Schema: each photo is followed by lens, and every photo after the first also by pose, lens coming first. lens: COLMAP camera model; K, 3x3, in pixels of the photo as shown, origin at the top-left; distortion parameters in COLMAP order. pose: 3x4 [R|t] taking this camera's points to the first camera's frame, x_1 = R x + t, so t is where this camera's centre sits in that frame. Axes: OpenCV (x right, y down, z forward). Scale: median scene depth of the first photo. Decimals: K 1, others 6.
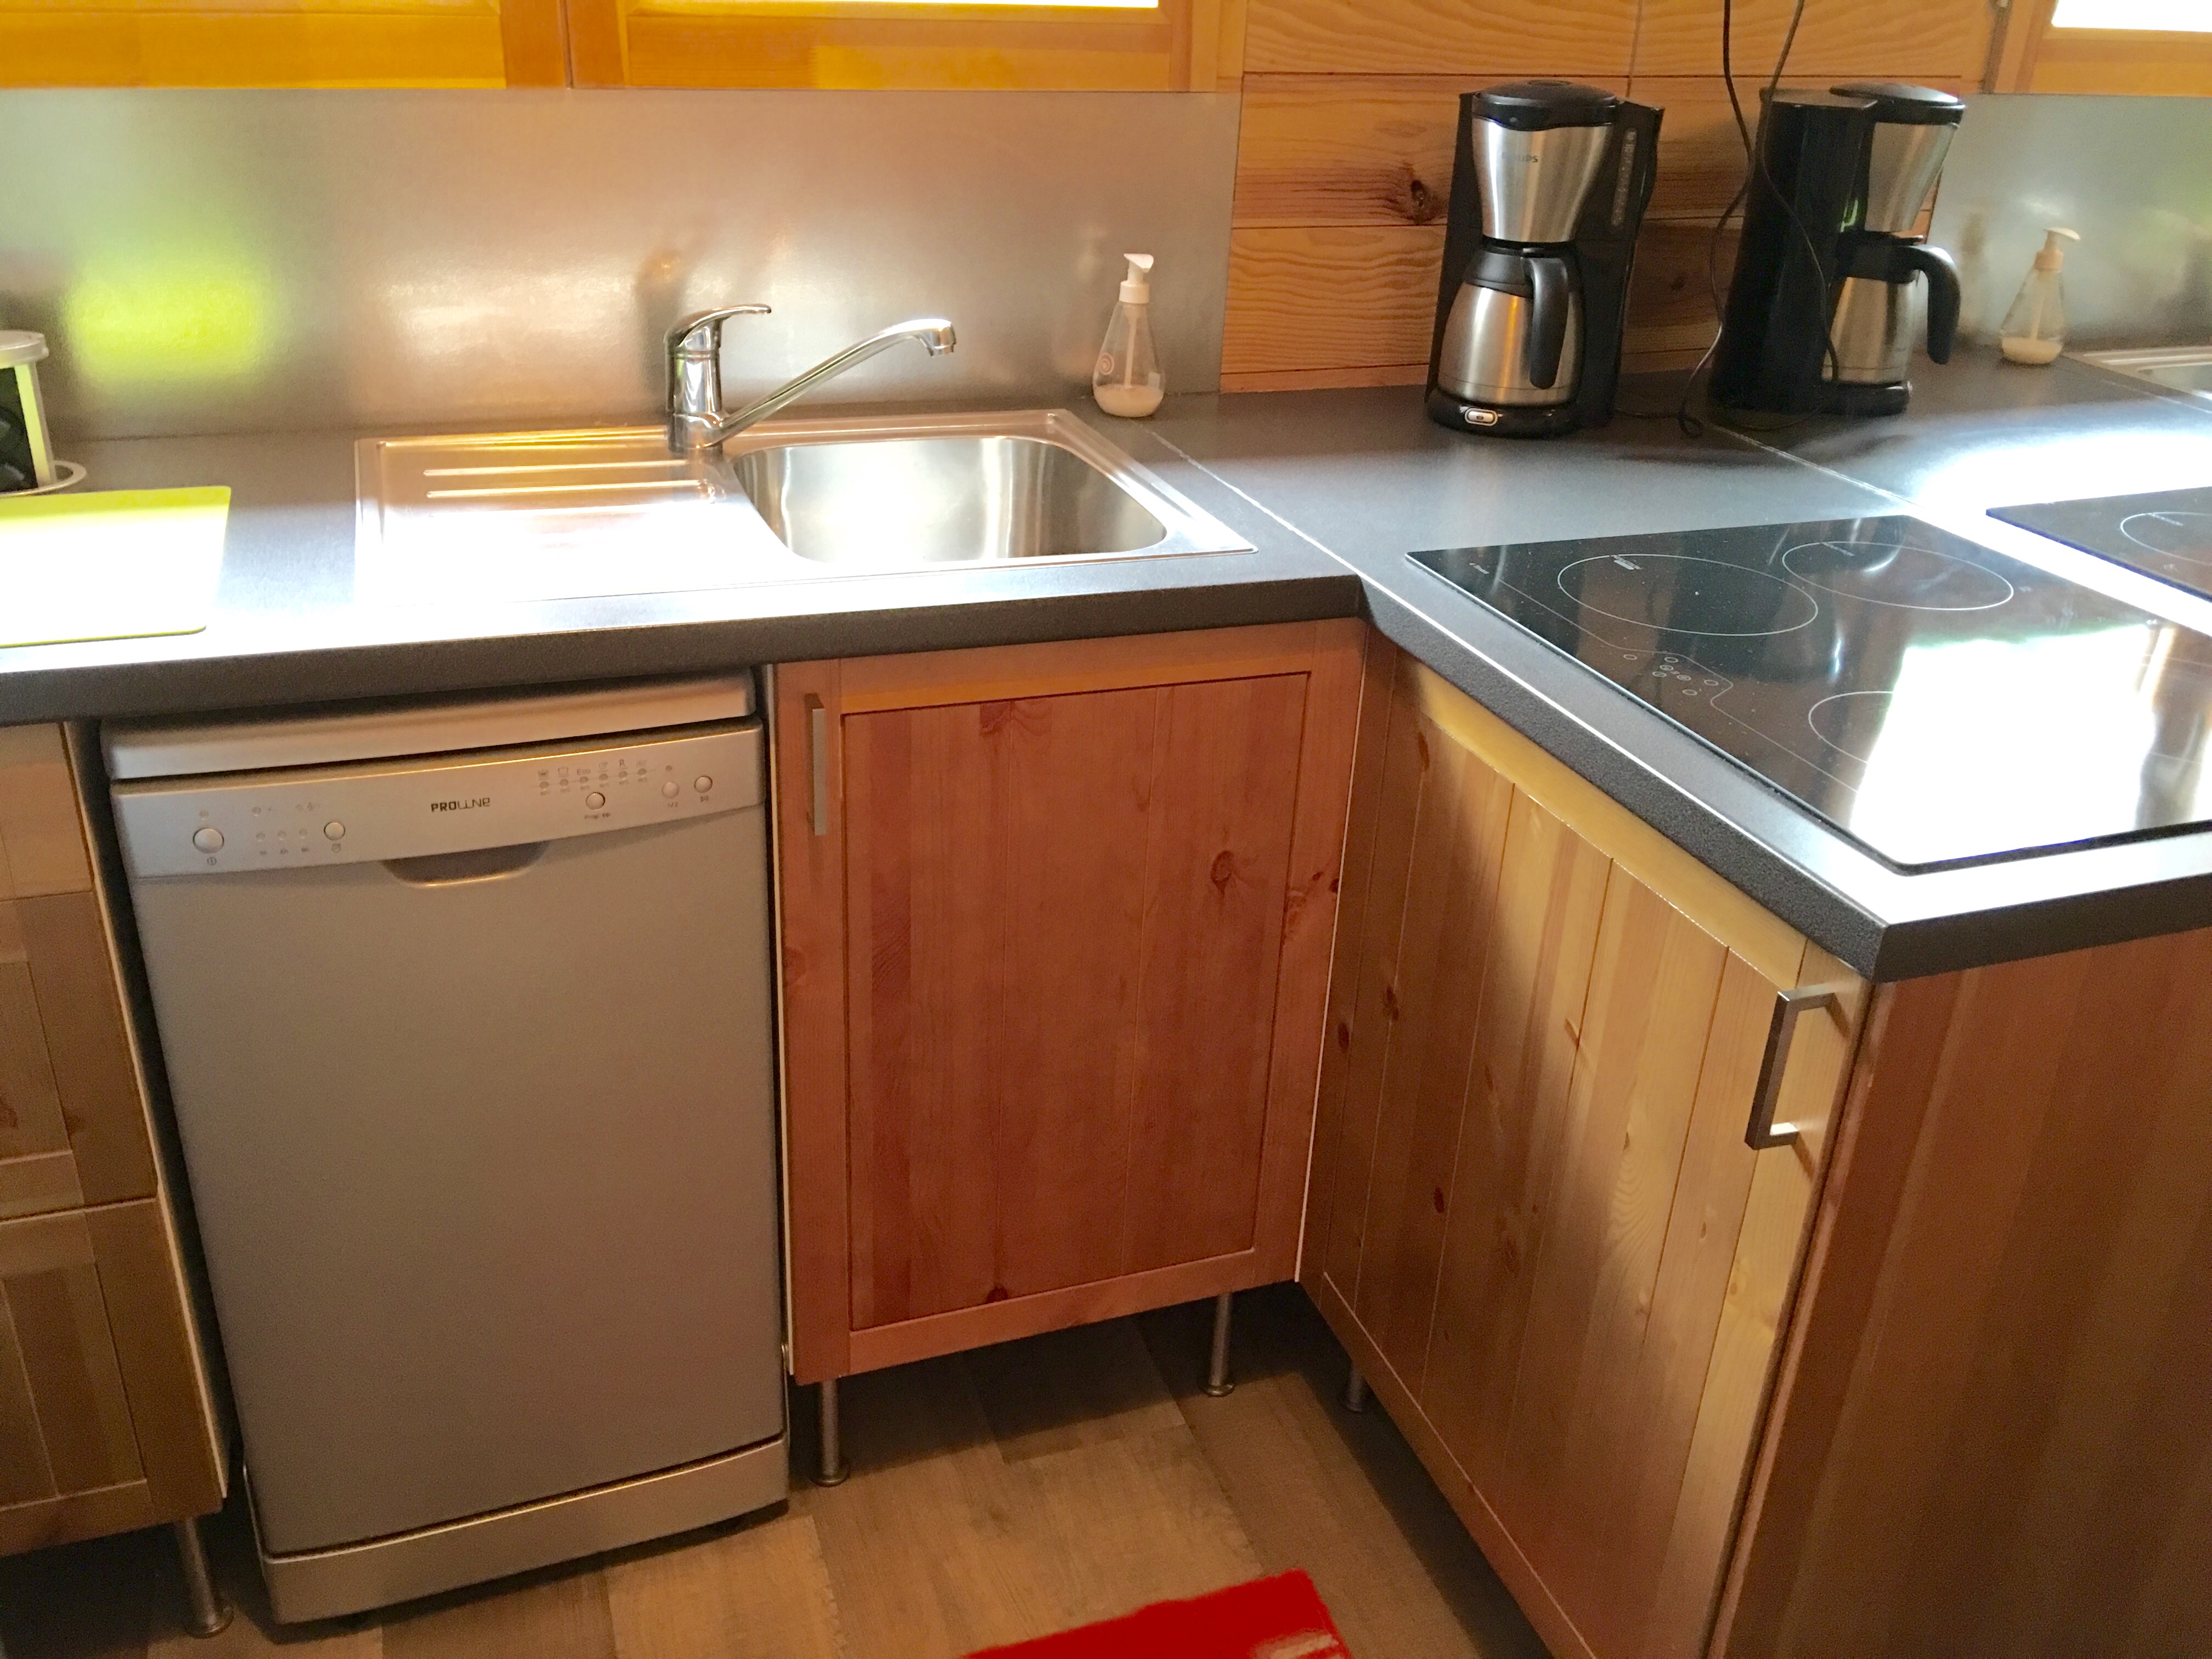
lens RADIAL K [[1841.0, 0, 1106.0], [0, 1841.0, 829.5], [0, 0, 1]] dist [0.114397, 0.001585]
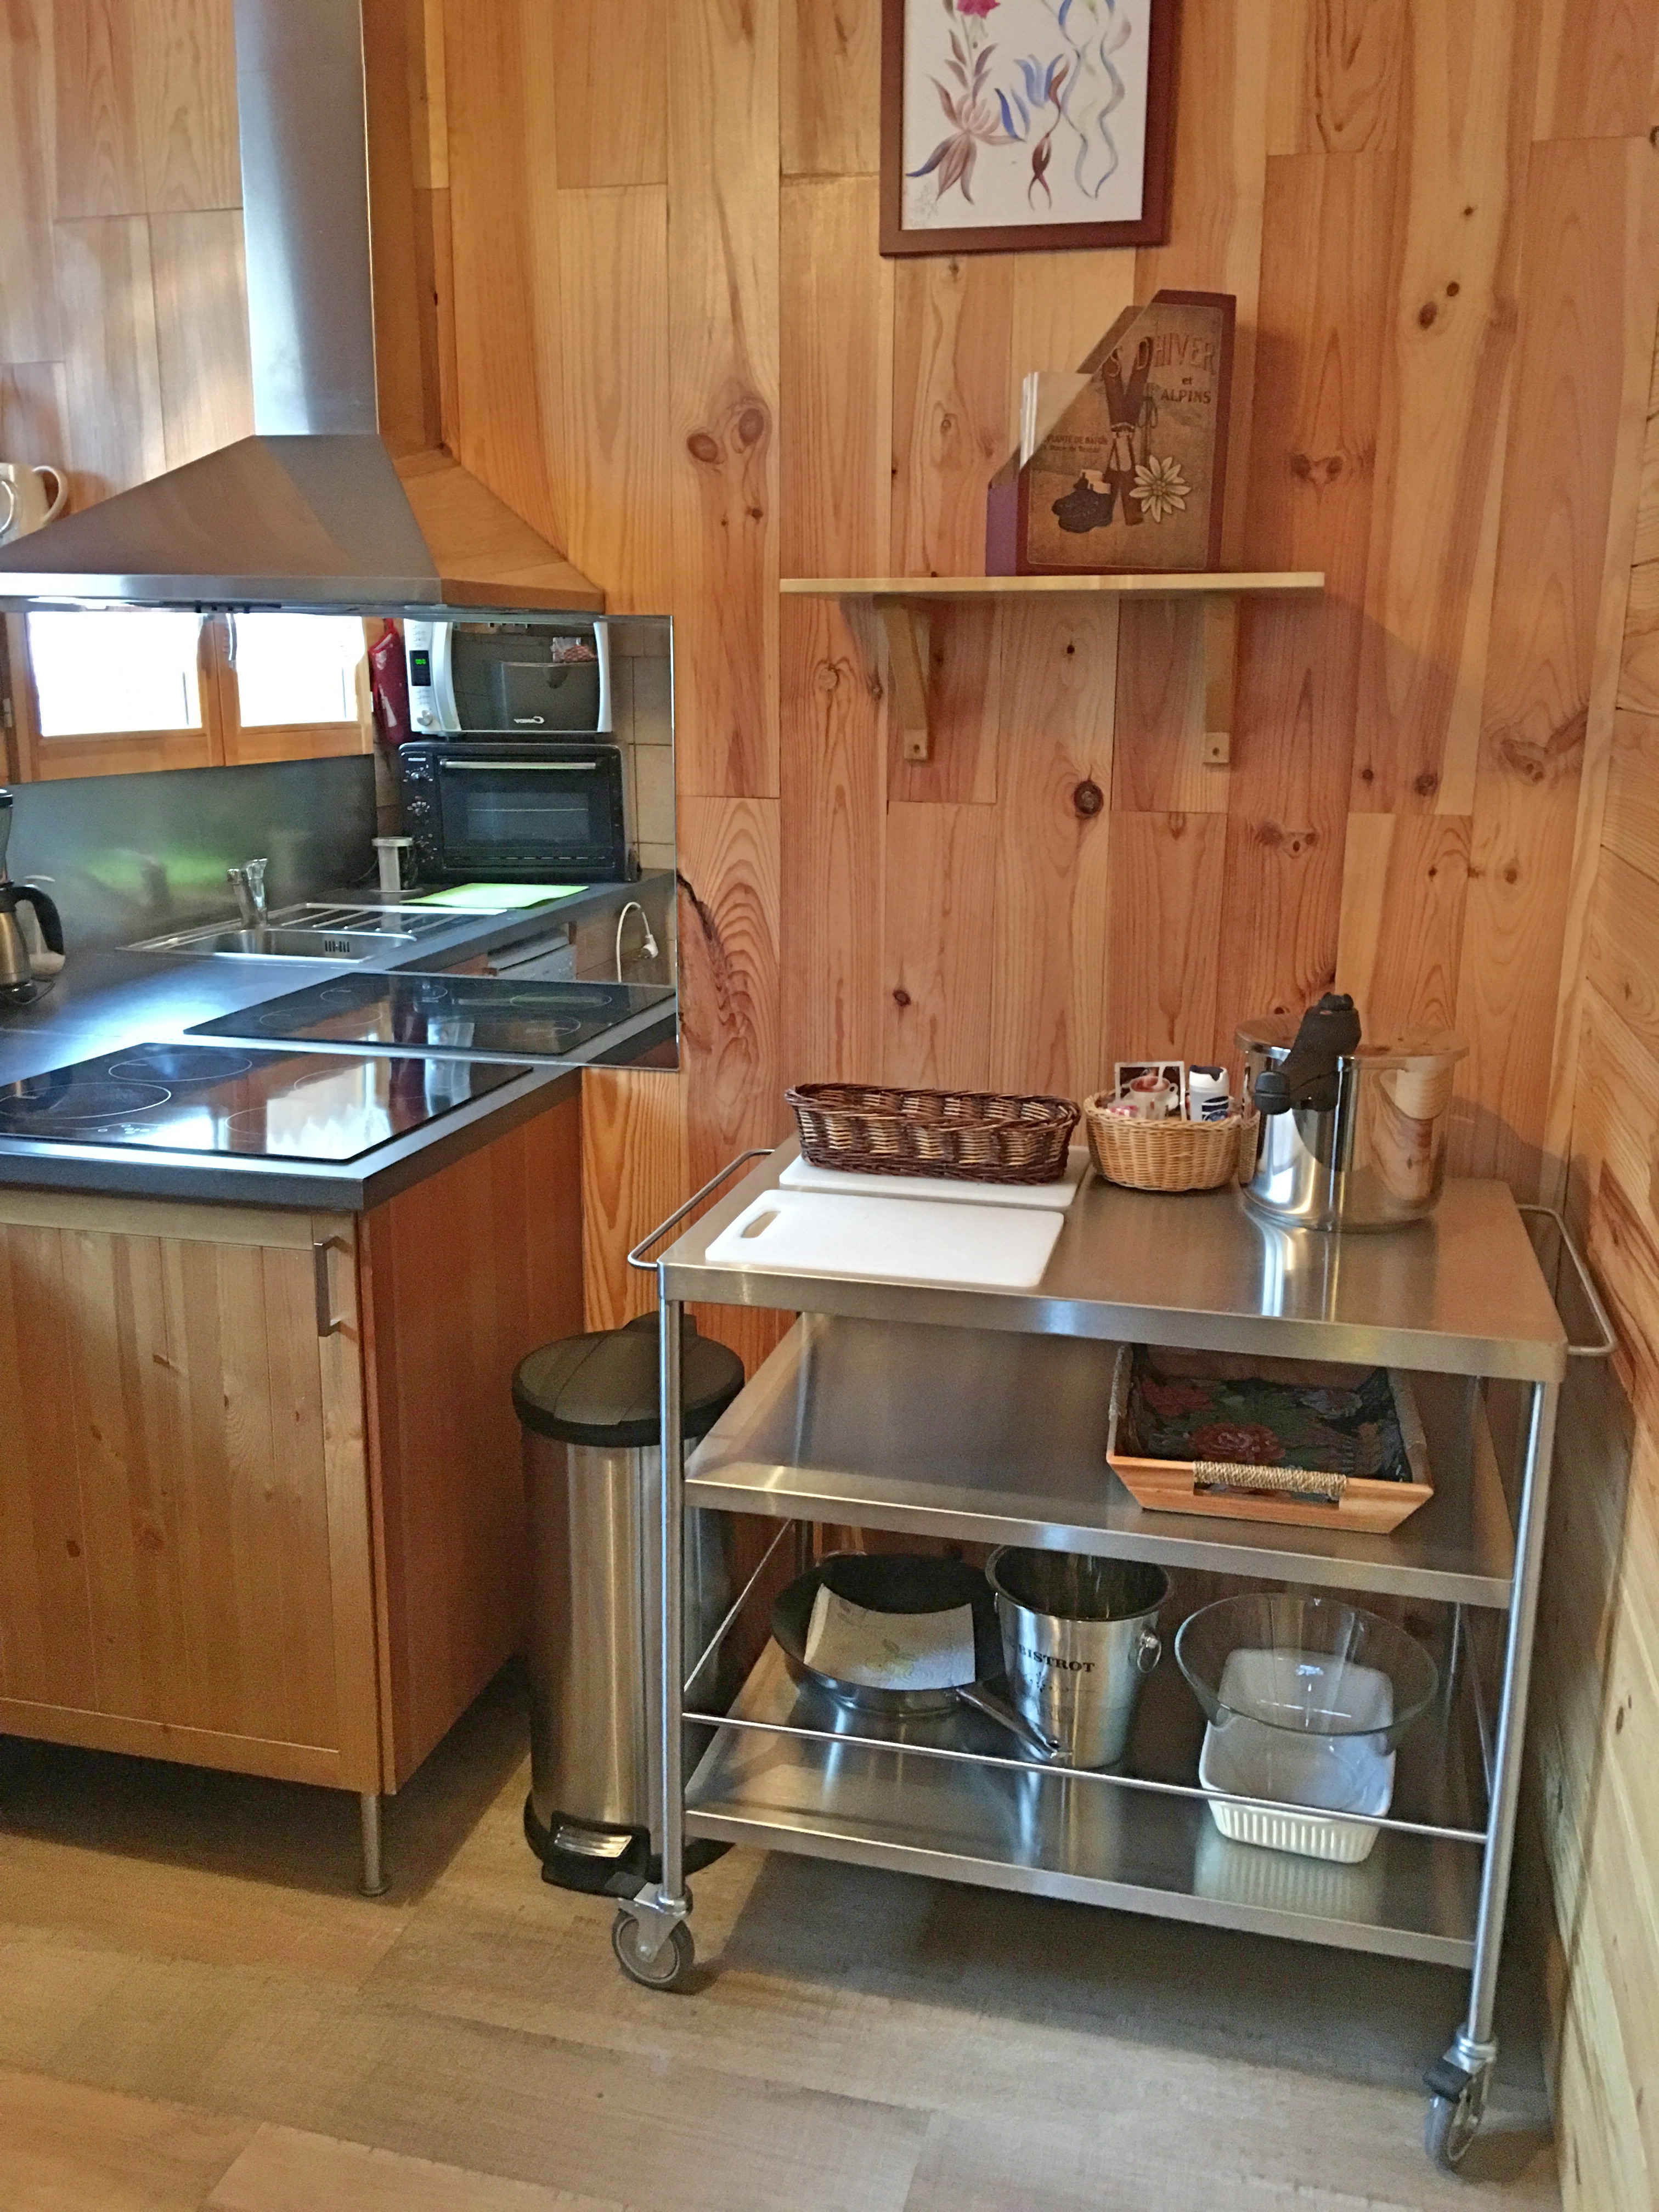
lens RADIAL K [[1841.0, 0, 829.5], [0, 1841.0, 1106.0], [0, 0, 1]] dist [0.114397, 0.001585]
pose [[0.572152, -0.232205, 0.786589, -0.722596], [0.374561, 0.927201, 0.001265, 0.140914], [-0.729620, 0.293902, 0.617475, -0.519014]]
